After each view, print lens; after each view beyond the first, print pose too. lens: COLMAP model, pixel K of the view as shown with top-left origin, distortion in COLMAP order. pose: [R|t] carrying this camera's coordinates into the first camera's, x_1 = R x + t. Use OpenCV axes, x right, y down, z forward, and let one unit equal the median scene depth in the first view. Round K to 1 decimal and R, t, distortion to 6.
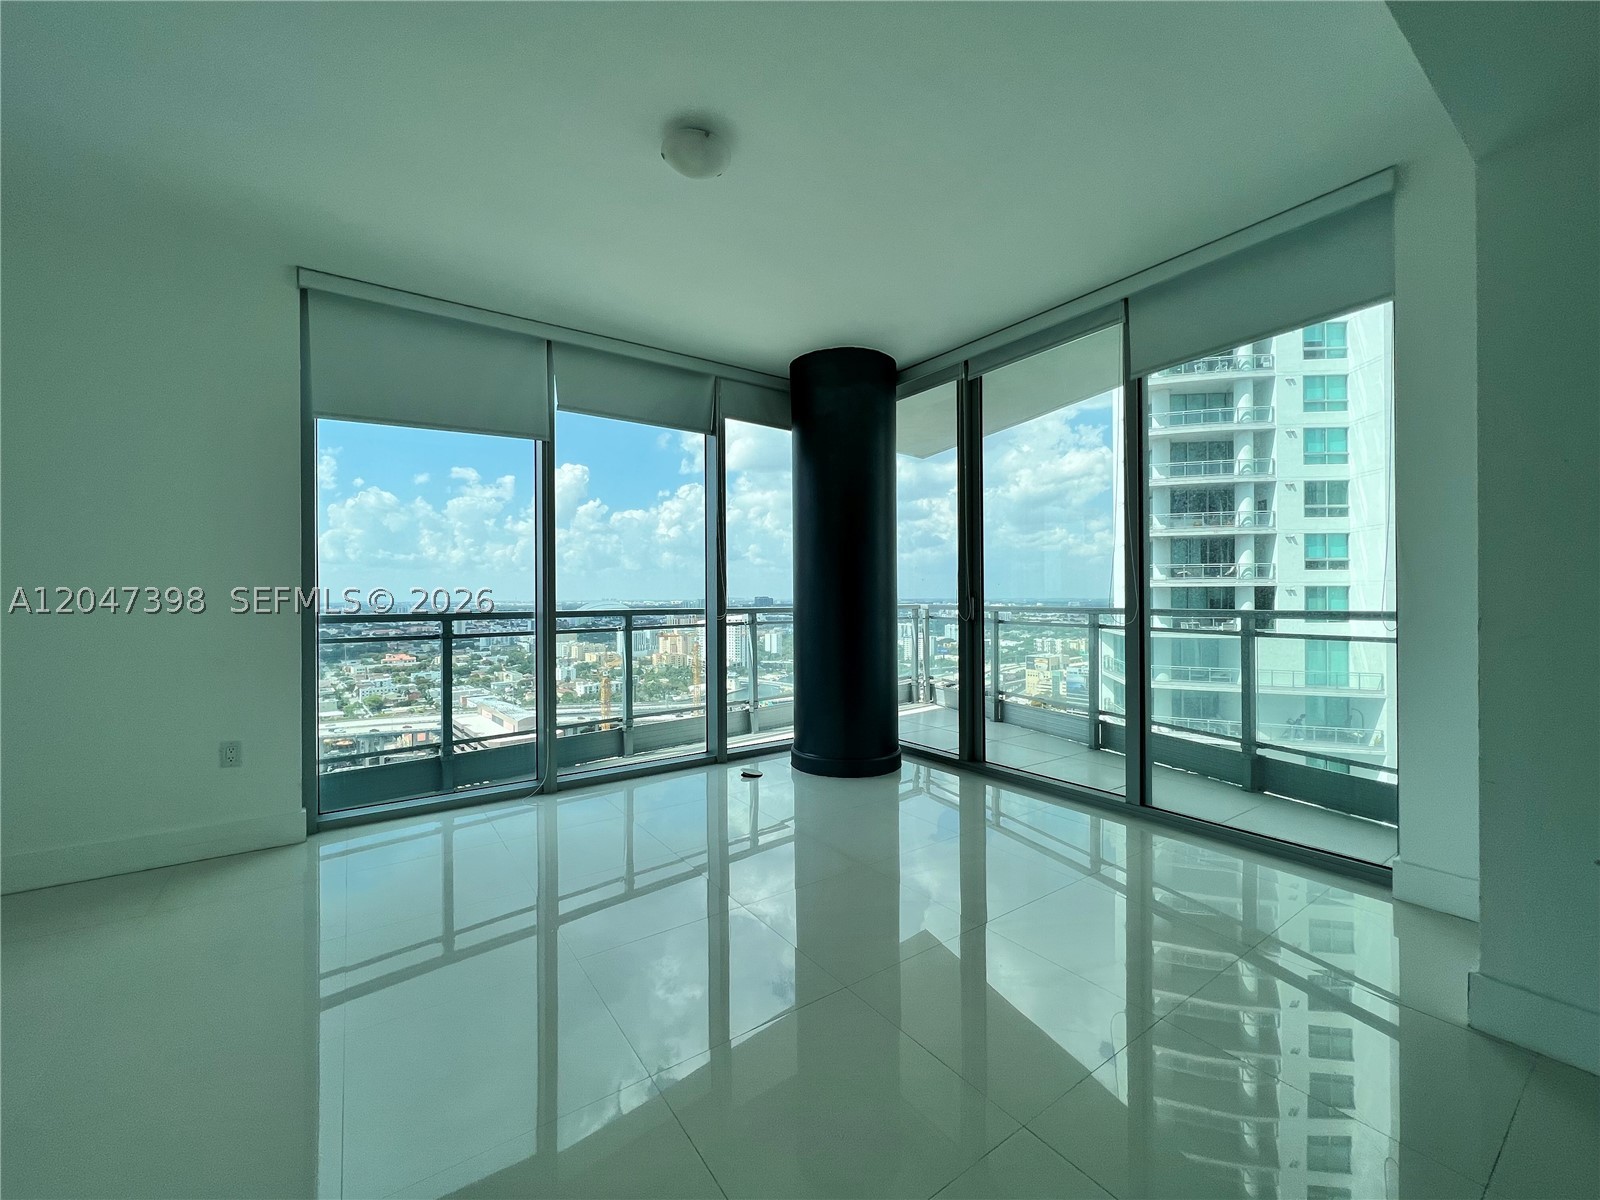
lens RADIAL K [[642.0, 0, 799.1], [0, 642.0, 565.7], [0, 0, 1]] dist [-0.001710, 0.000079]
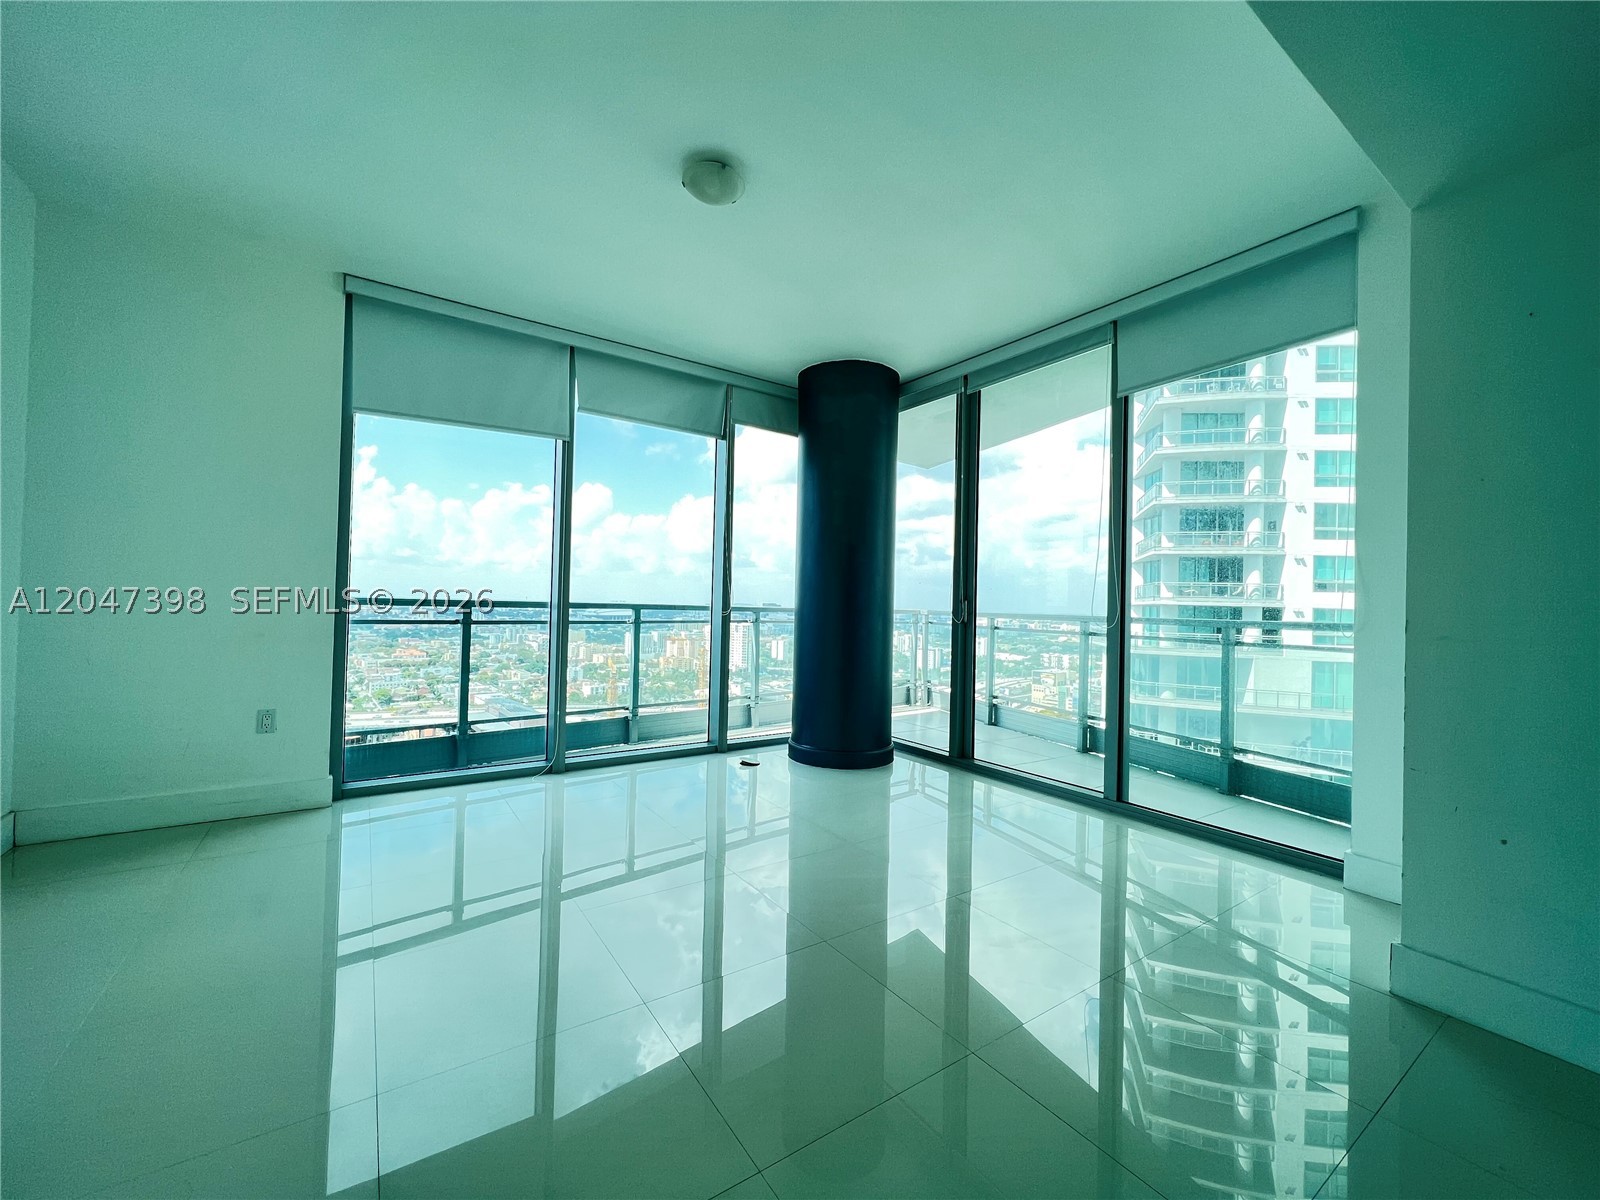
lens RADIAL K [[639.0, 0, 799.7], [0, 639.0, 564.9], [0, 0, 1]] dist [0.000993, 0.000053]
pose [[0.999473, 0.029675, -0.013179, 0.010929], [-0.029850, 0.999465, -0.013350, 0.012130], [0.012776, 0.013736, 0.999824, -0.044790]]
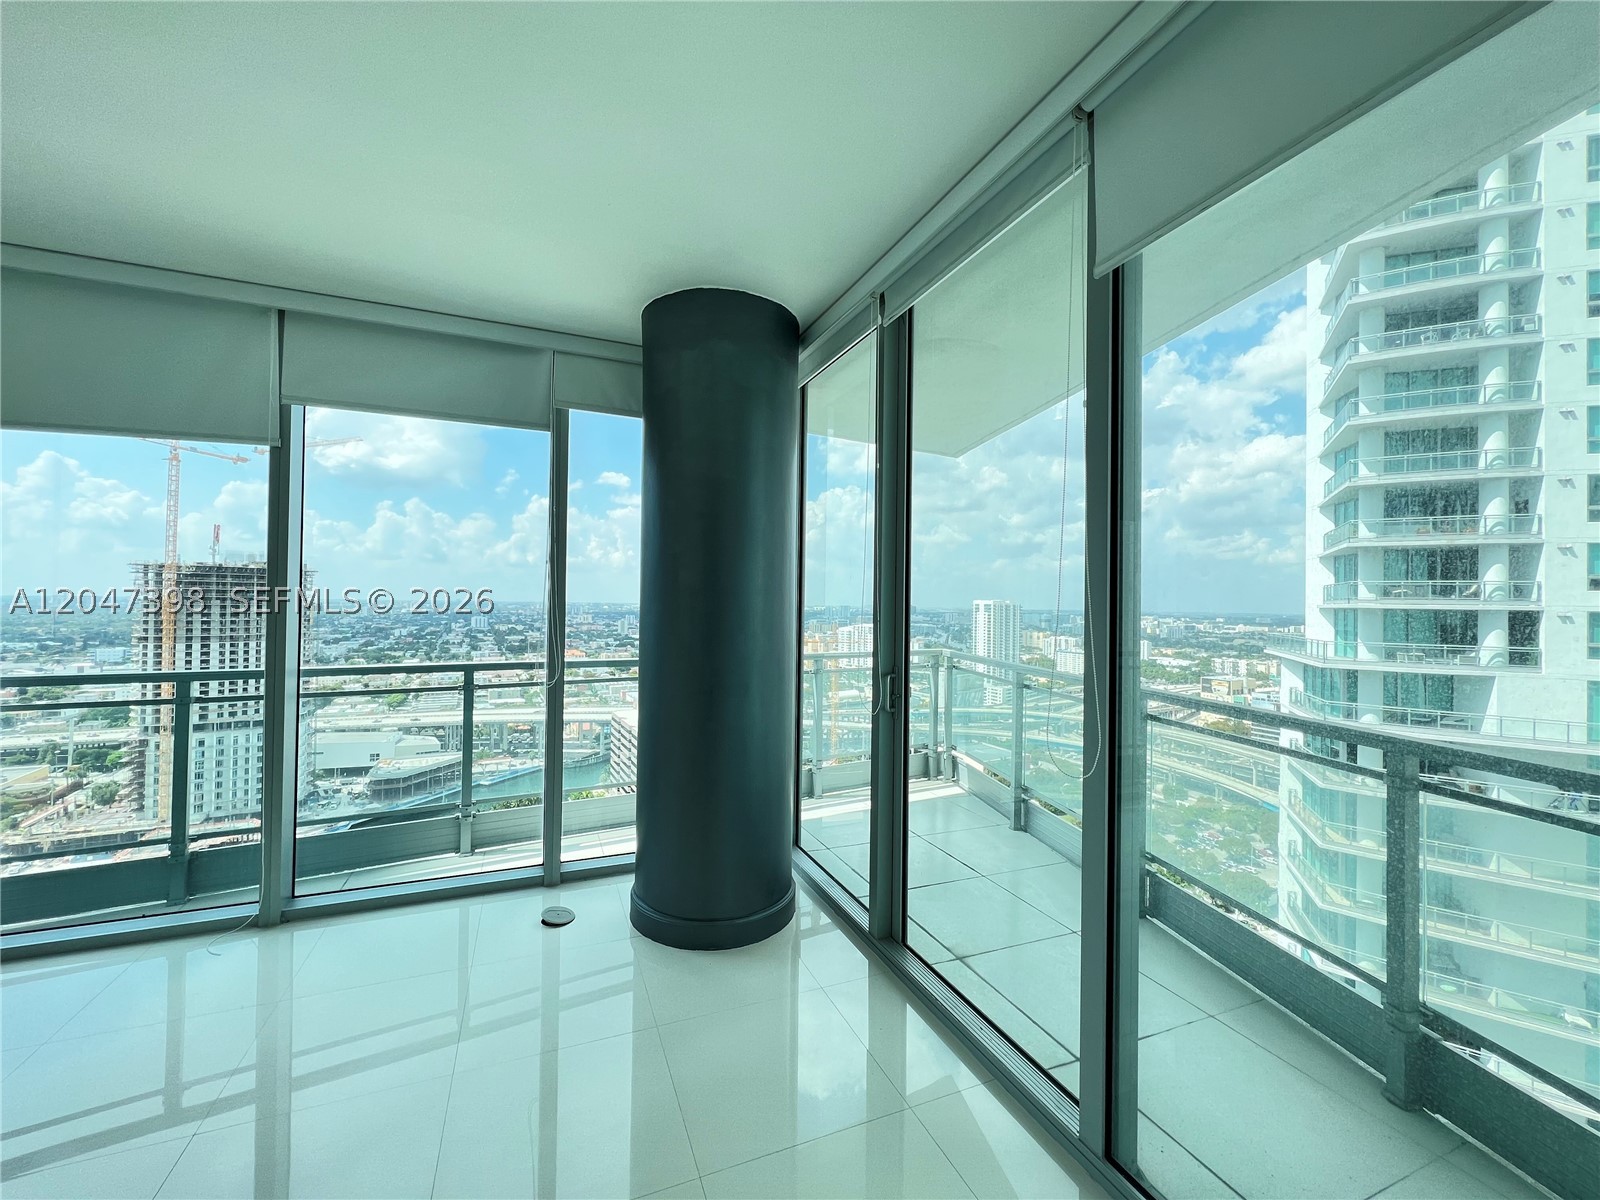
lens RADIAL K [[642.0, 0, 798.5], [0, 642.0, 571.2], [0, 0, 1]] dist [-0.001710, 0.000079]
pose [[0.975056, 0.010356, -0.221716, 0.305836], [-0.010923, 0.999939, -0.001334, -0.047767], [0.221689, 0.003722, 0.975110, 0.355173]]
